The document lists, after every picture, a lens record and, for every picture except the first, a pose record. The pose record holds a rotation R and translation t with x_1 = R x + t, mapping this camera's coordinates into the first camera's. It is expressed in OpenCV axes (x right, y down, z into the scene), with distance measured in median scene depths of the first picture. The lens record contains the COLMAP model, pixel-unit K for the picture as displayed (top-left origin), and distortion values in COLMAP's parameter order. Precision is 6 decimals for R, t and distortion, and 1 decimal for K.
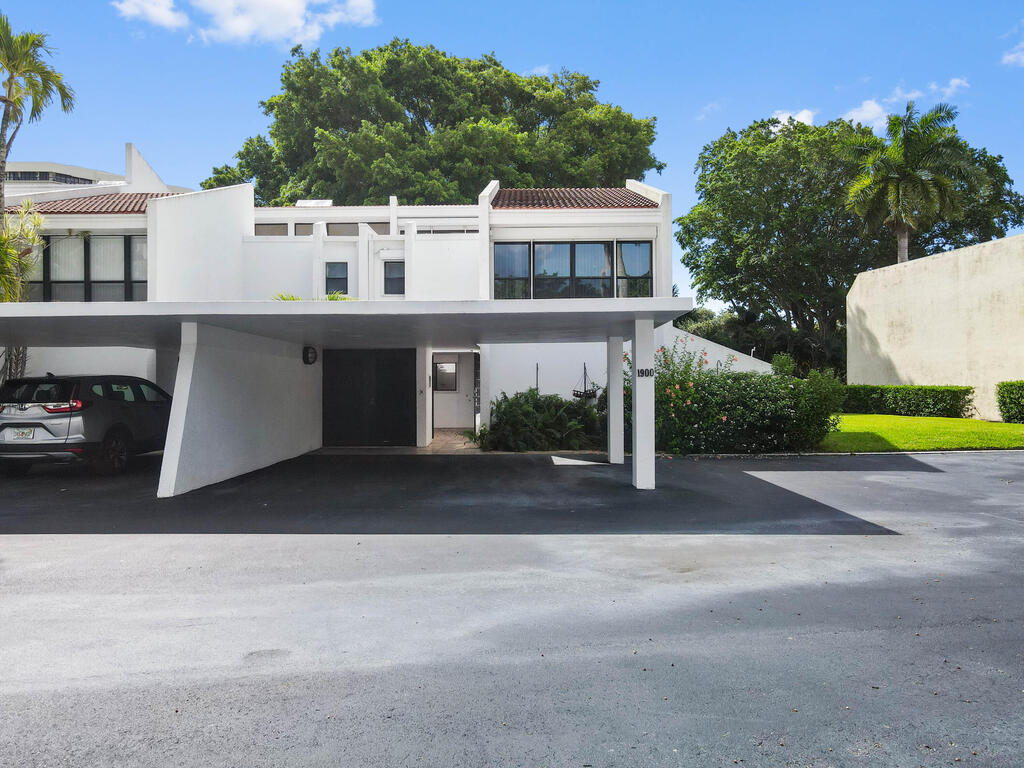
lens RADIAL K [[733.3, 0, 512.0], [0, 733.3, 384.0], [0, 0, 1]] dist [-0.000136, 0.004239]
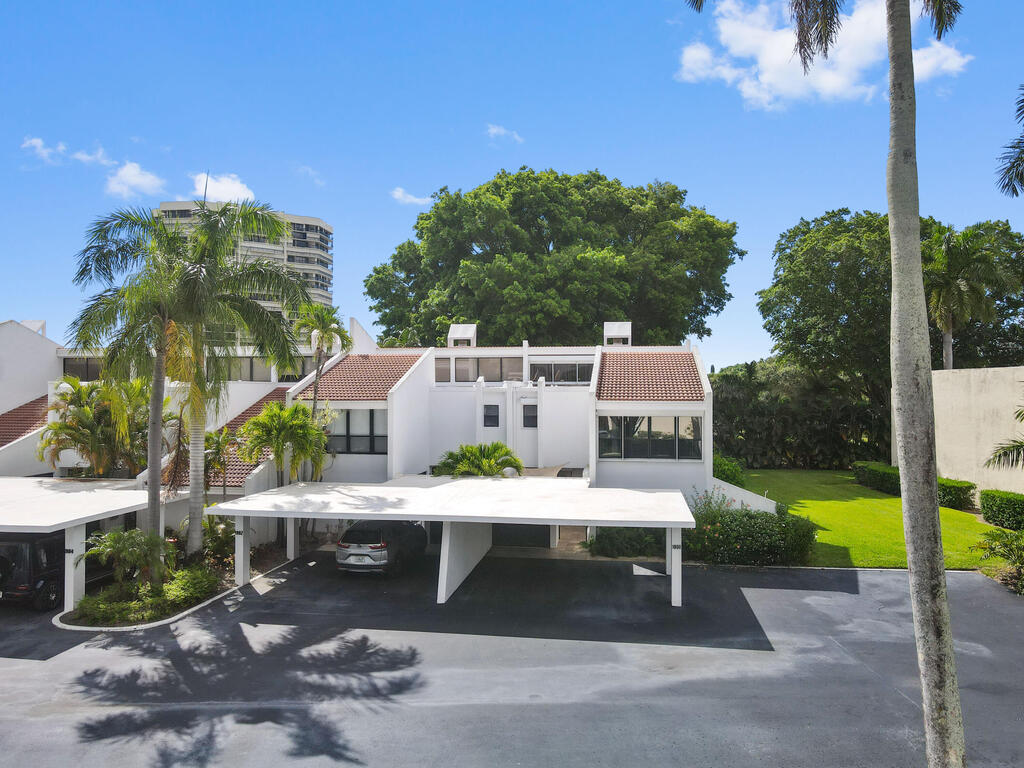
lens RADIAL K [[733.3, 0, 512.0], [0, 733.3, 384.0], [0, 0, 1]] dist [-0.000136, 0.004239]
pose [[0.990277, 0.001603, -0.139098, 0.007130], [-0.001299, 0.999997, 0.002276, -0.171315], [0.139102, -0.002073, 0.990276, -0.376301]]
